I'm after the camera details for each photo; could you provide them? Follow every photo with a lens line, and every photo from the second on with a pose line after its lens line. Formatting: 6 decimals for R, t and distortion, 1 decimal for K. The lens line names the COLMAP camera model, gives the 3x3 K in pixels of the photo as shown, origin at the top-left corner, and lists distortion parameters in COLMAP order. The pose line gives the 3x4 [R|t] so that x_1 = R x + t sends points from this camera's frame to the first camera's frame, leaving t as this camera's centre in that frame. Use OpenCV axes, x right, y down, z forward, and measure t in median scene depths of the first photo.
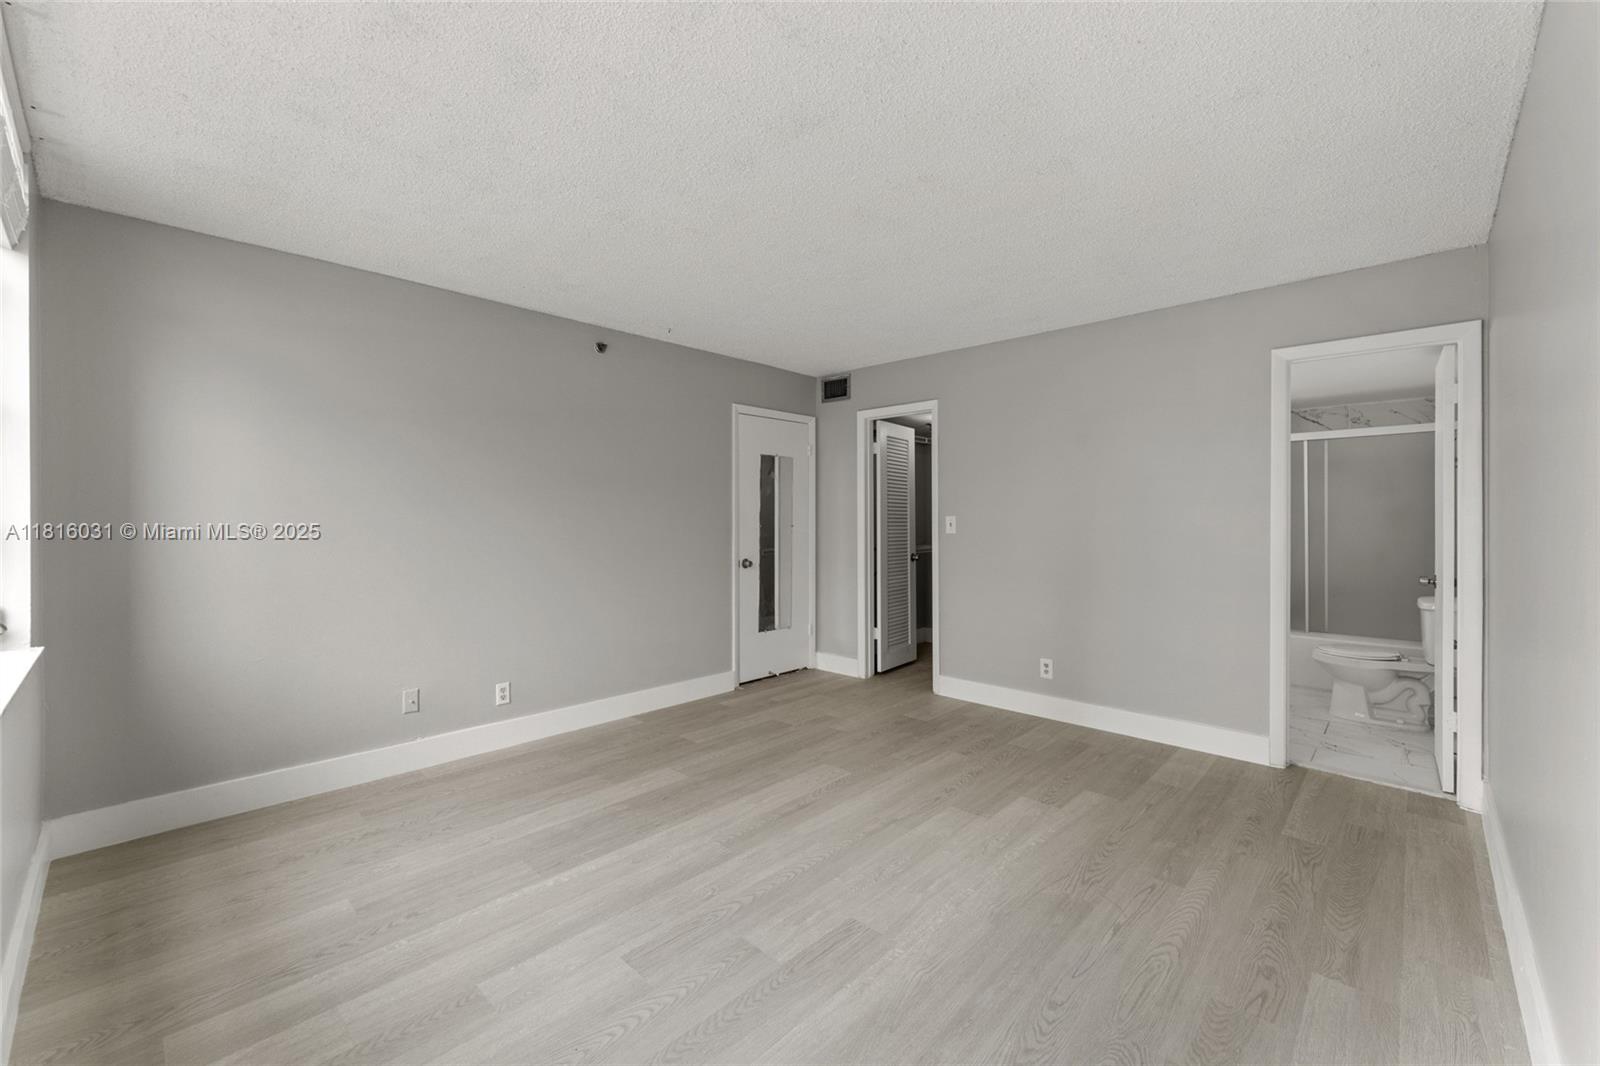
lens RADIAL K [[646.0, 0, 801.3], [0, 646.0, 523.6], [0, 0, 1]] dist [0.000087, 0.000076]
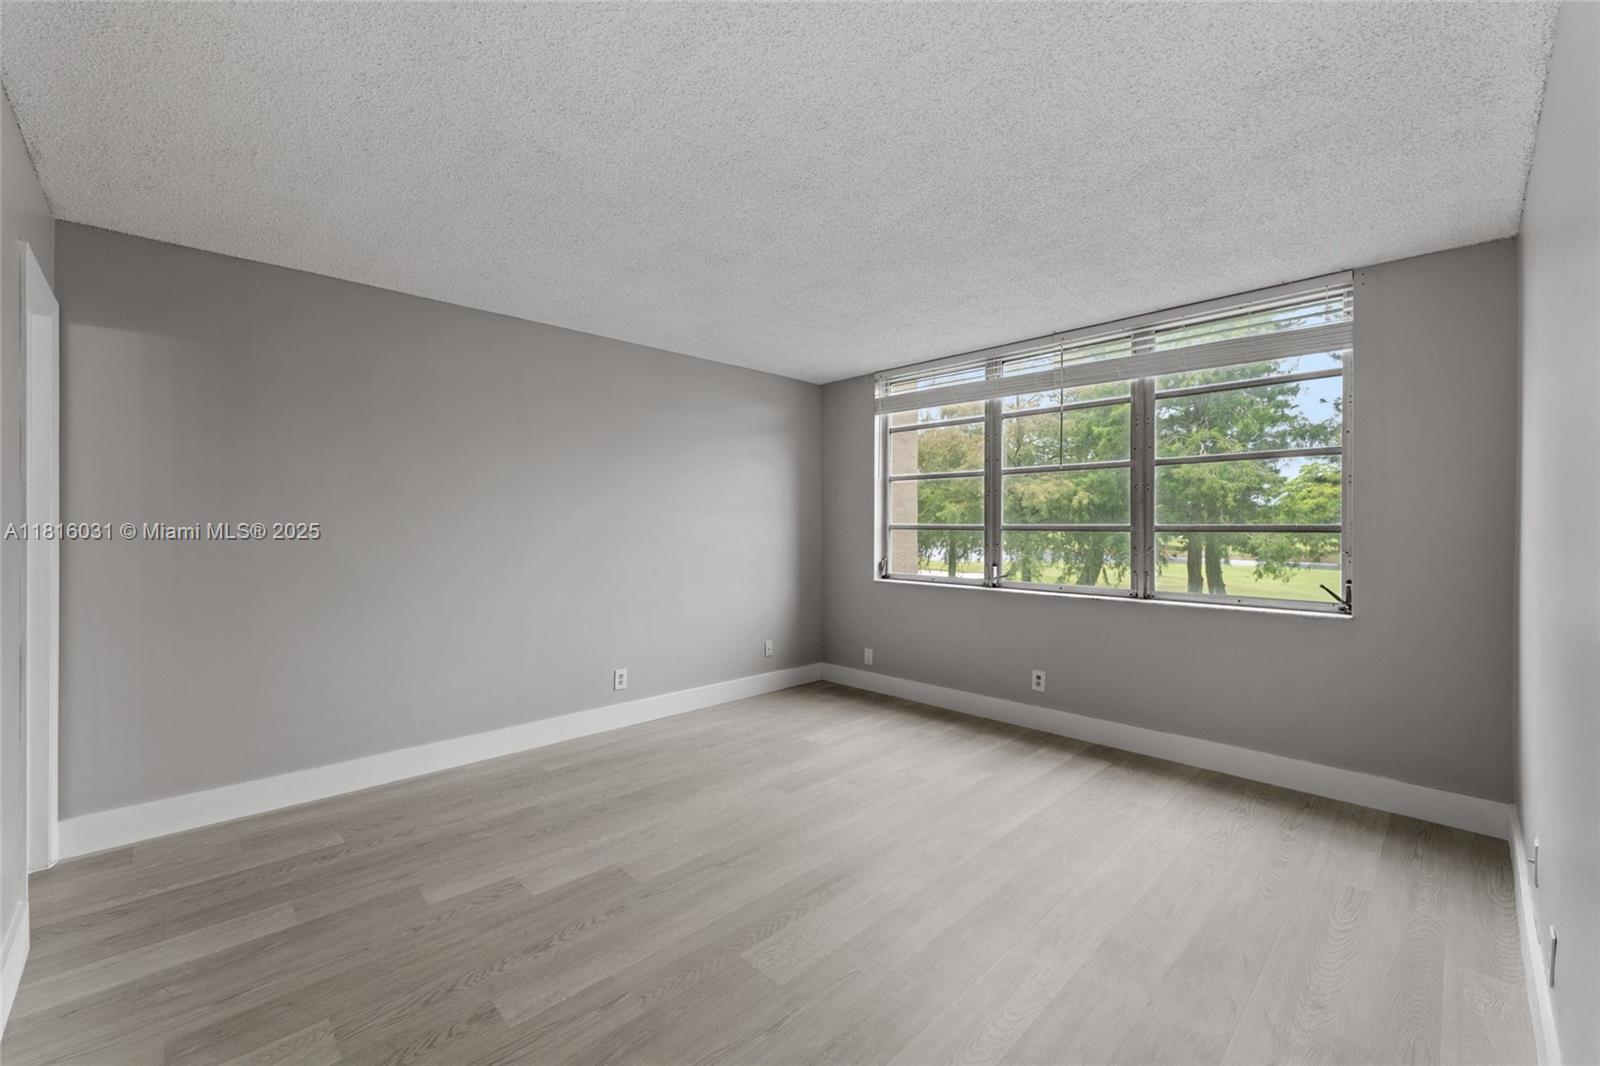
lens RADIAL K [[646.0, 0, 798.7], [0, 646.0, 525.8], [0, 0, 1]] dist [0.000087, 0.000076]
pose [[-0.999422, -0.001653, 0.033968, 0.005490], [-0.001340, 0.999957, 0.009228, -0.019532], [-0.033982, 0.009177, -0.999380, 1.886090]]
